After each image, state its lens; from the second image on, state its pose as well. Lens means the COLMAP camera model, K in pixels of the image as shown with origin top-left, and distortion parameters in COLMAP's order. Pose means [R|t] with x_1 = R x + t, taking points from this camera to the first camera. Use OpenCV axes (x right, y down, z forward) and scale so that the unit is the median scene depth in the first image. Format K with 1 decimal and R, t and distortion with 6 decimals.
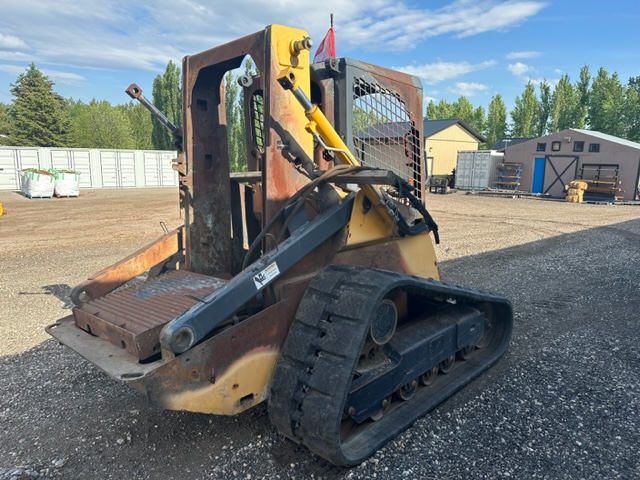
lens RADIAL K [[447.2, 0, 322.4], [0, 447.2, 241.4], [0, 0, 1]] dist [0.156330, -0.289374]
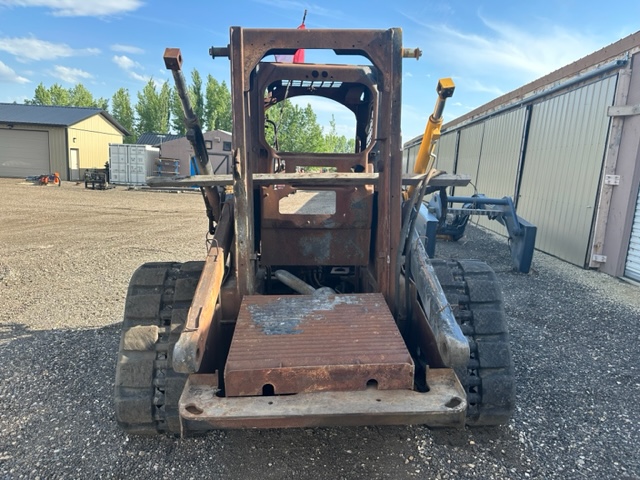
lens RADIAL K [[449.2, 0, 330.4], [0, 449.2, 247.4], [0, 0, 1]] dist [0.004902, -0.010671]
pose [[0.693578, -0.109320, 0.712038, -0.072144], [0.090151, 0.993820, 0.064768, -0.005813], [-0.714718, 0.019270, 0.699147, 0.032496]]
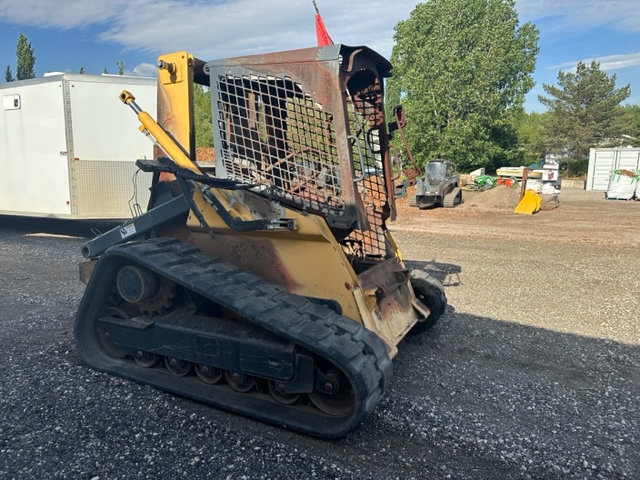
lens RADIAL K [[447.2, 0, 322.4], [0, 447.2, 241.4], [0, 0, 1]] dist [0.156330, -0.289374]
pose [[0.283946, 0.154704, -0.946278, 0.105564], [-0.158055, 0.980950, 0.112946, -0.011554], [0.945724, 0.117493, 0.302988, 0.081329]]
